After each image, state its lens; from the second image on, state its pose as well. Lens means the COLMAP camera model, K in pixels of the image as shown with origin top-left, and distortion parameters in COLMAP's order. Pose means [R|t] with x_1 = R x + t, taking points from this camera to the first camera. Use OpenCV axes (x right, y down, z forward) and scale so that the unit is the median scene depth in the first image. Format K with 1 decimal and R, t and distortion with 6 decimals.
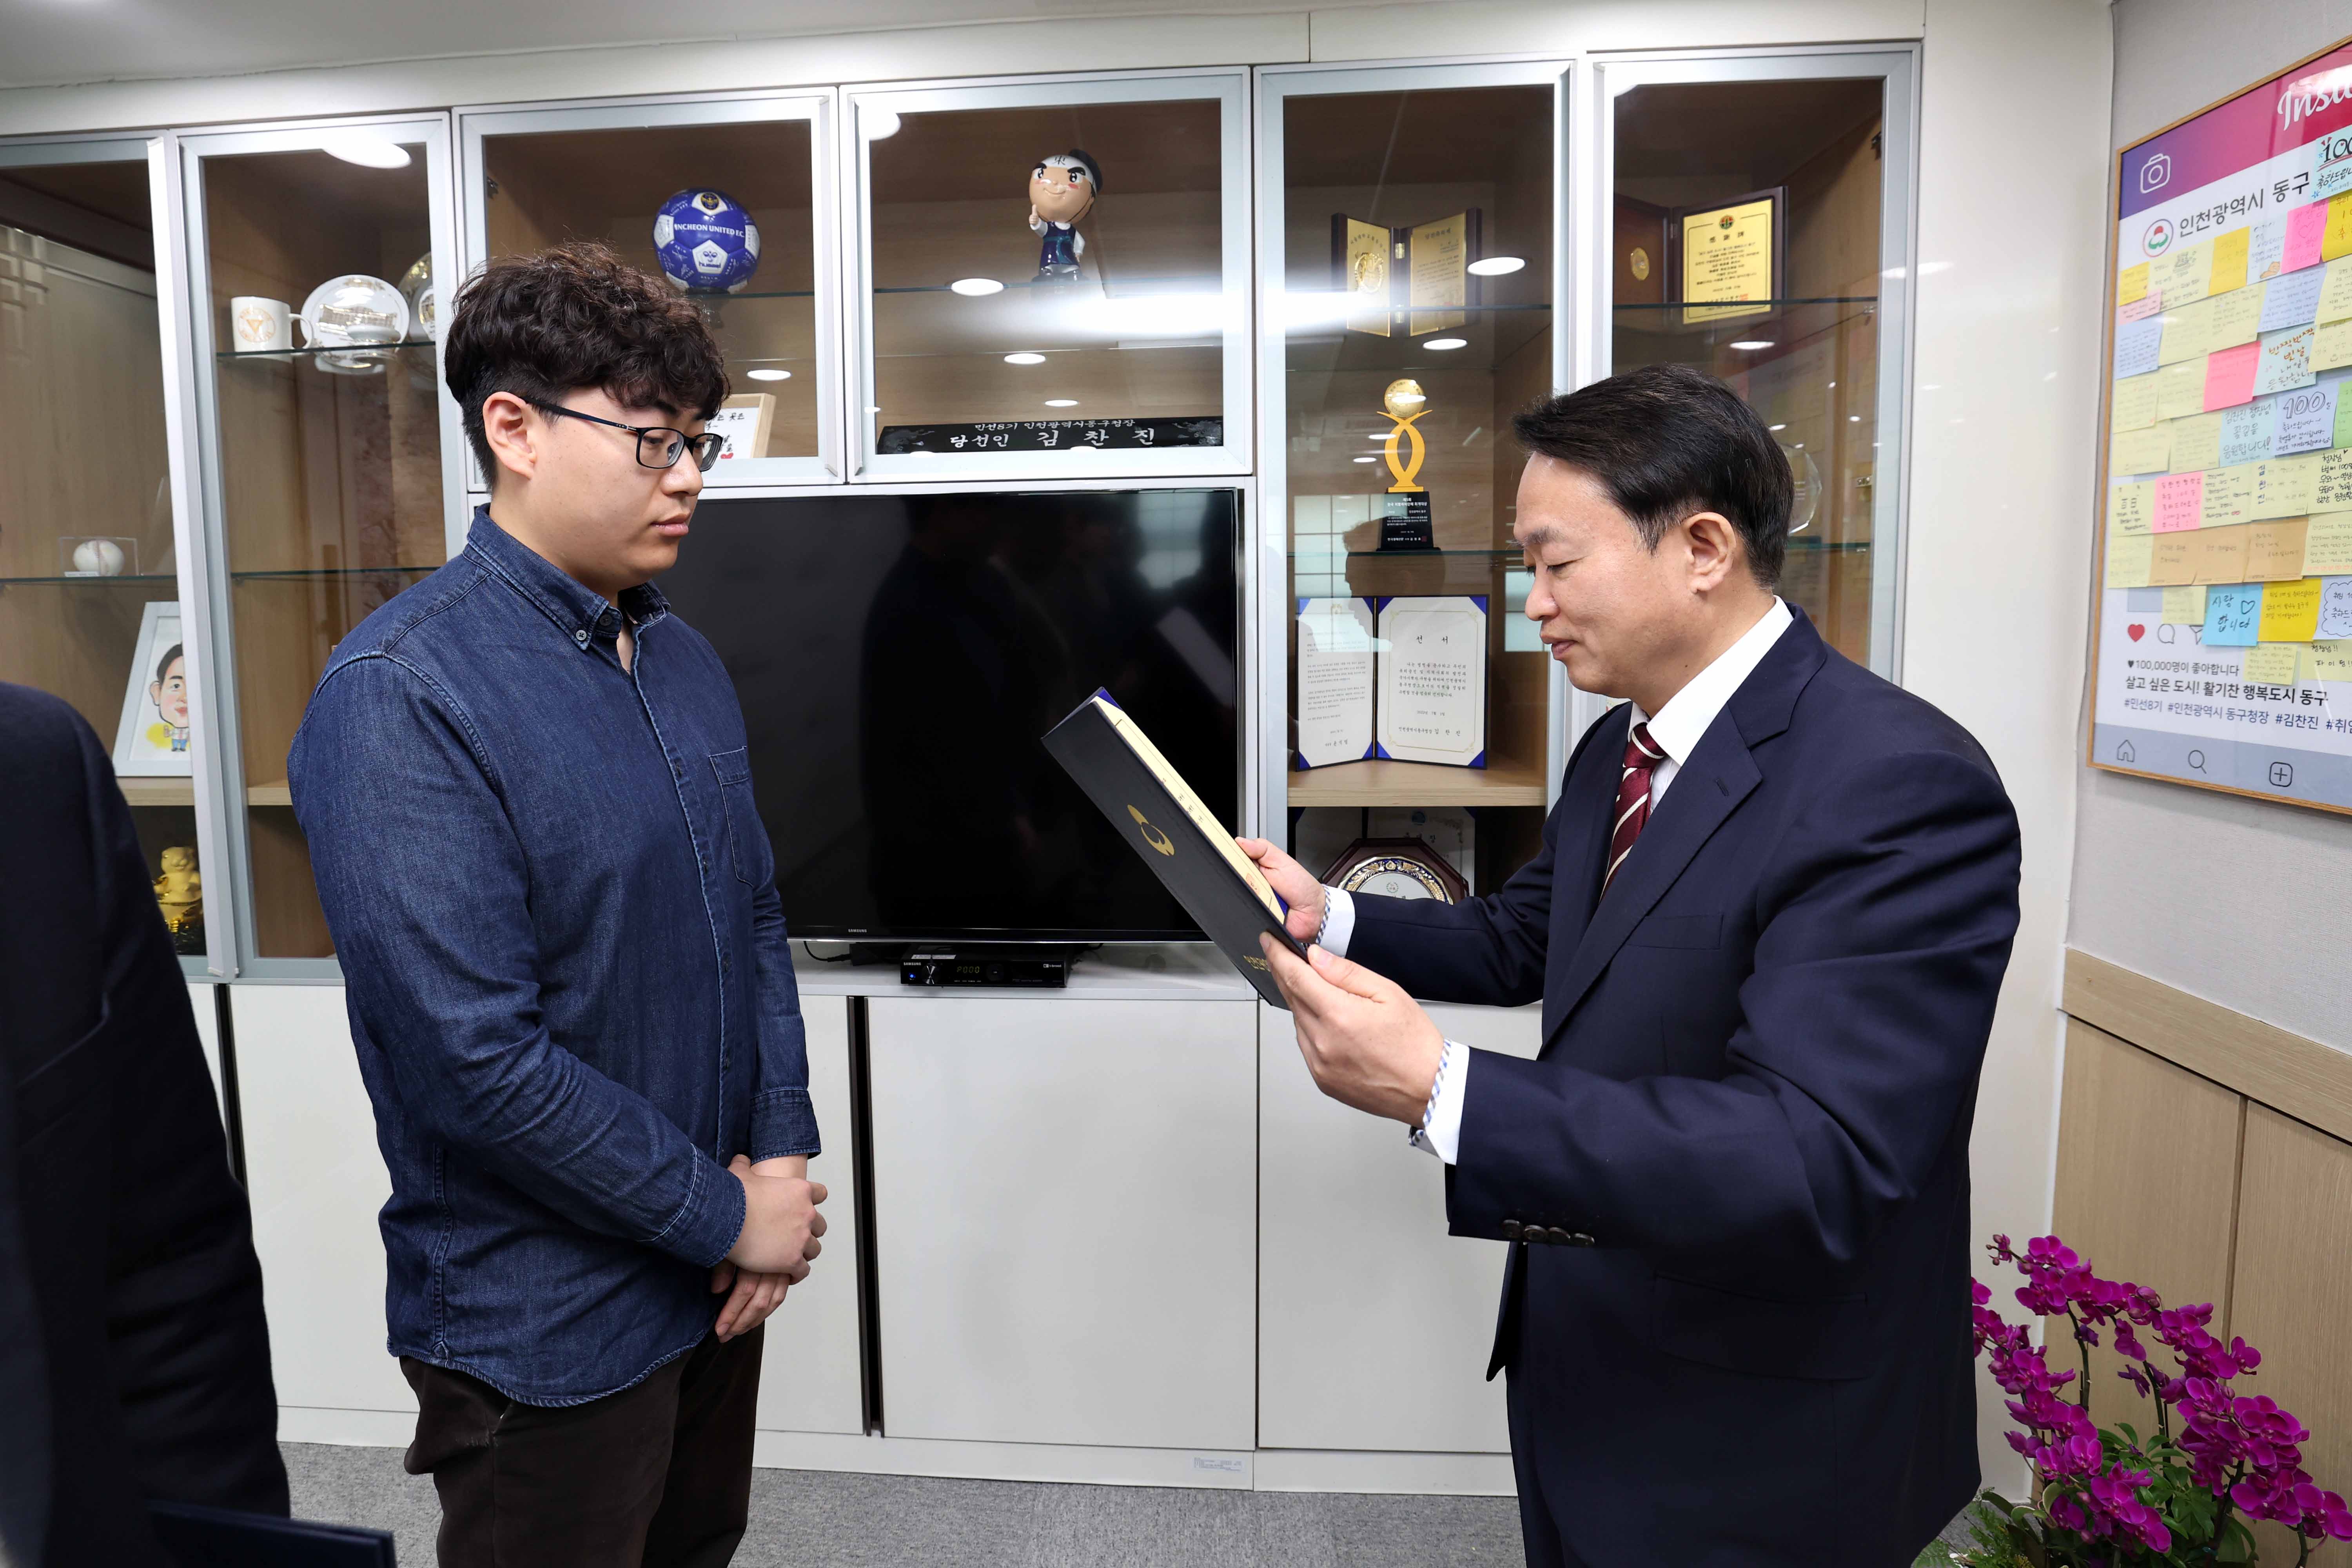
lens RADIAL K [[1059.6, 0, 1127.2], [0, 1059.6, 701.0], [0, 0, 1]] dist [-0.035962, 0.011226]
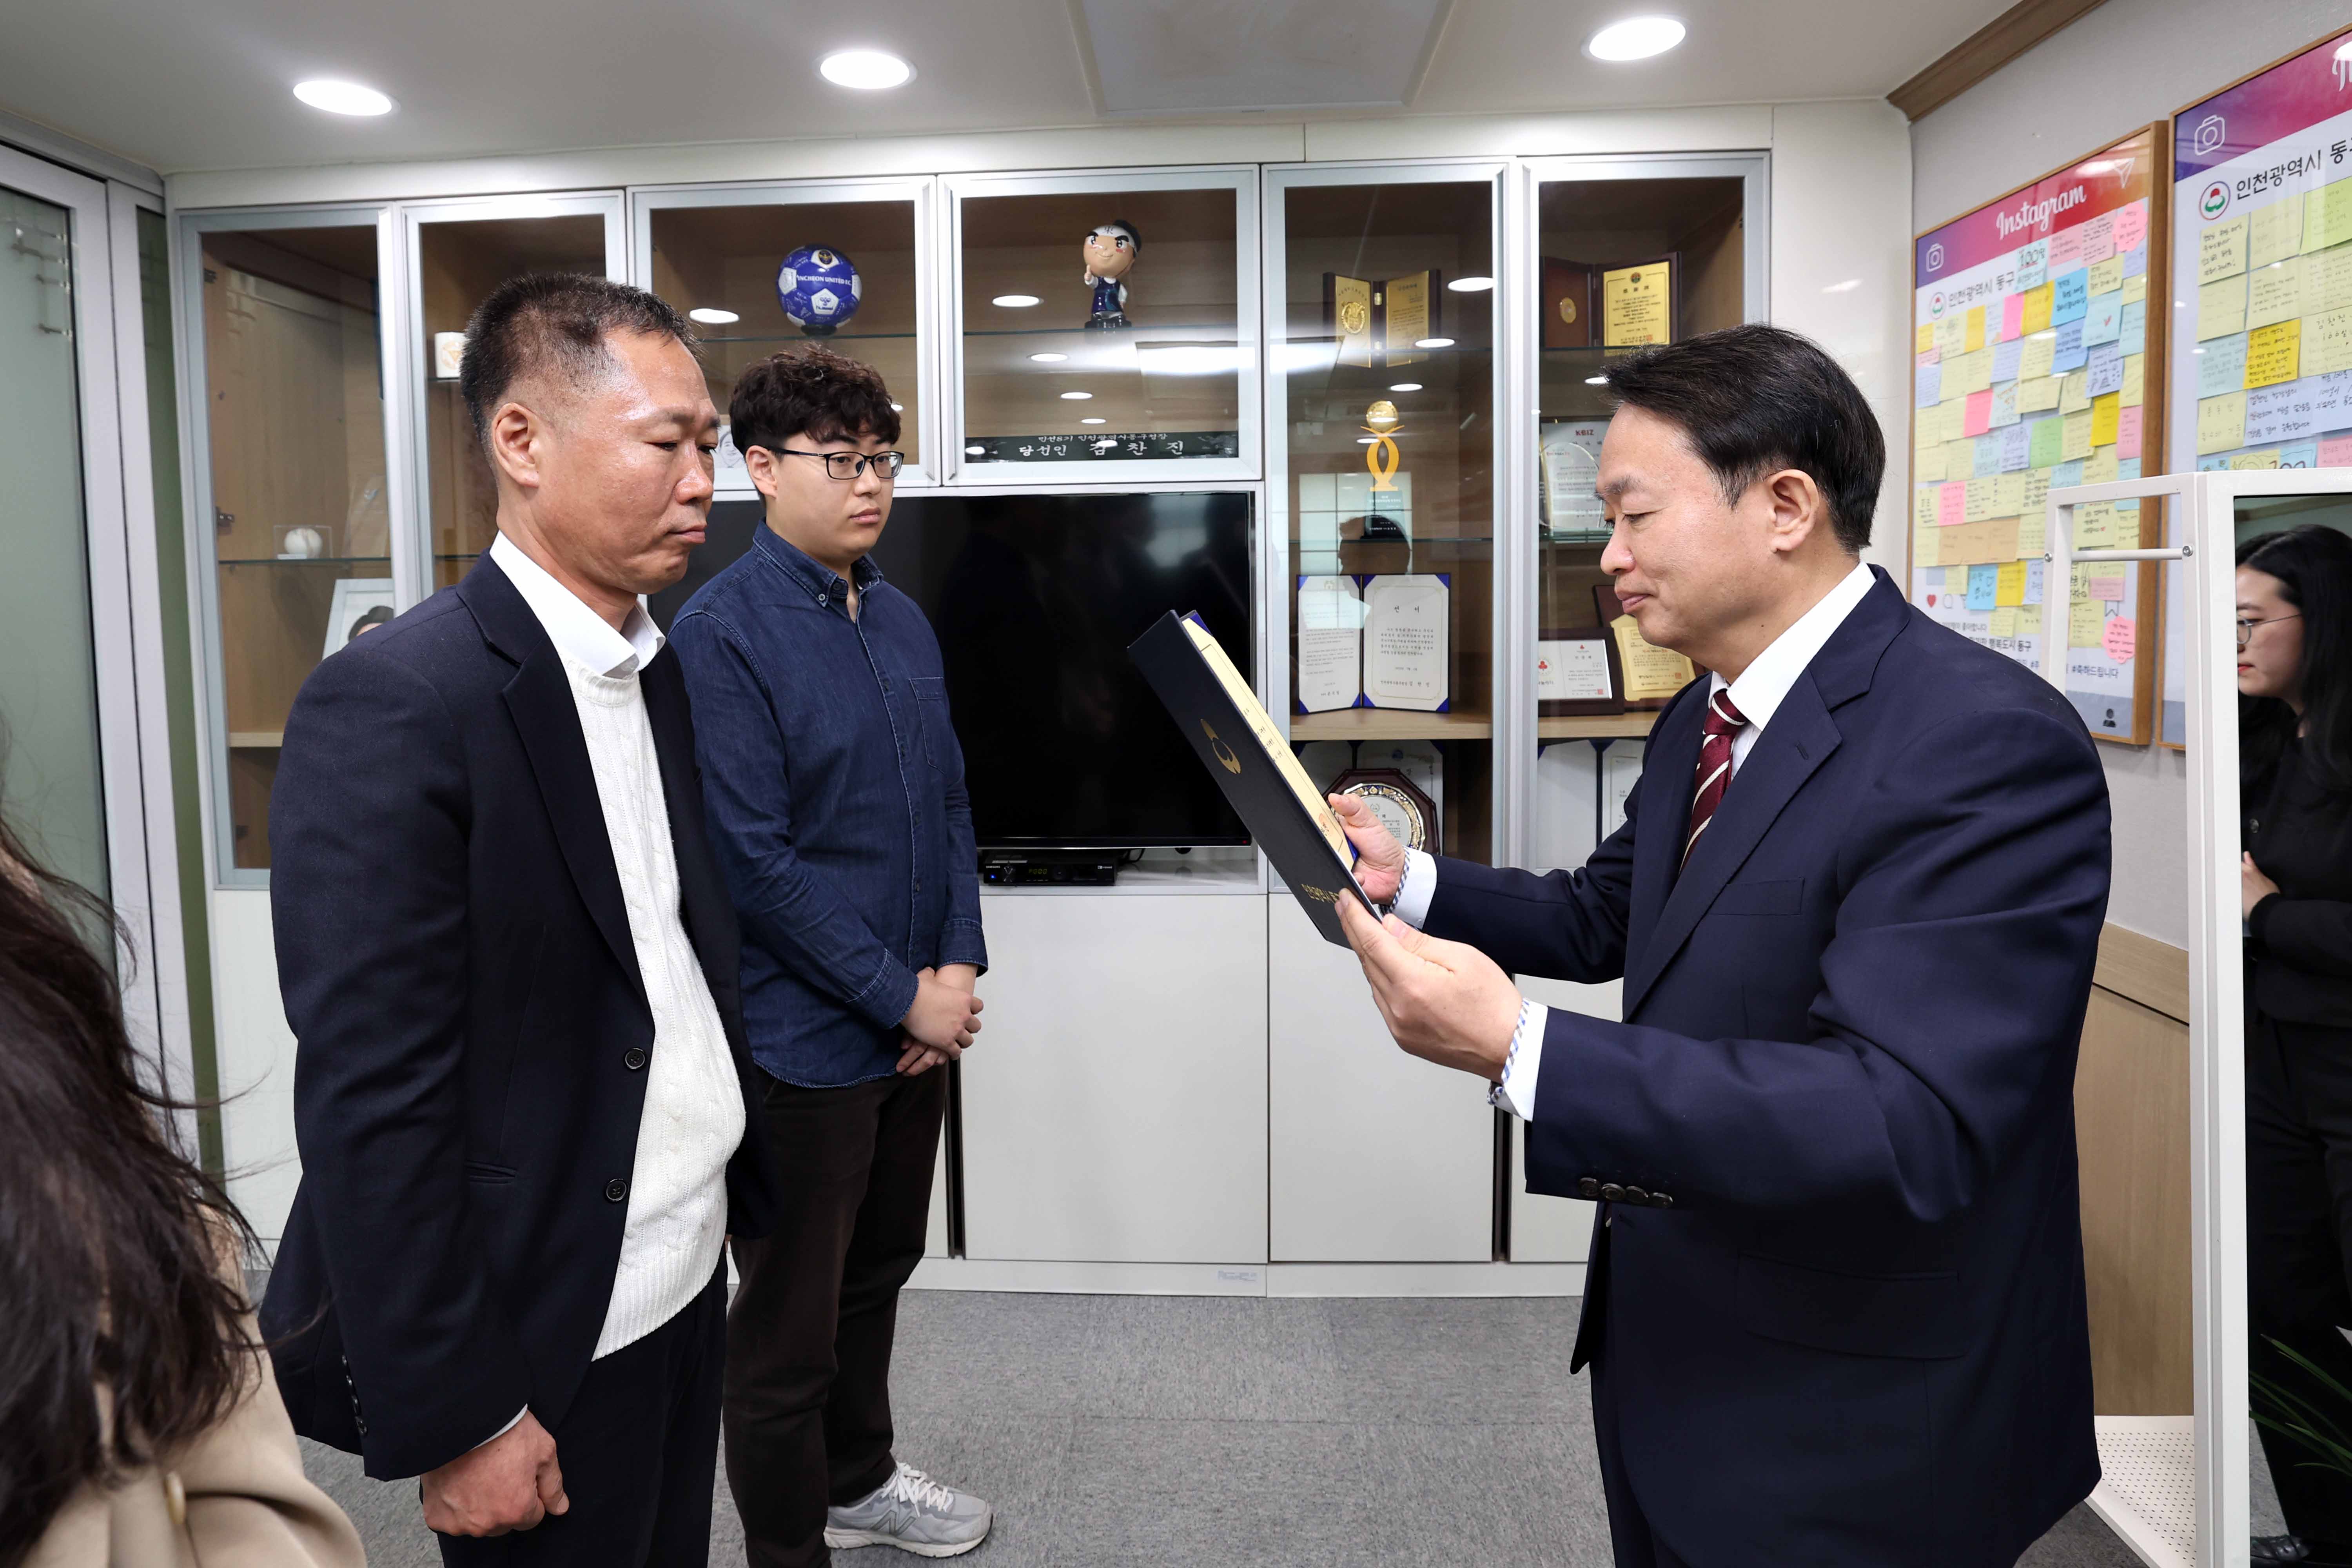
lens RADIAL K [[1220.4, 0, 1134.2], [0, 1220.4, 674.5], [0, 0, 1]] dist [-0.031165, 0.001050]
pose [[0.999809, -0.002543, 0.019352, -0.063049], [0.002876, 0.999848, -0.017199, 0.045501], [-0.019305, 0.017252, 0.999665, -0.455656]]
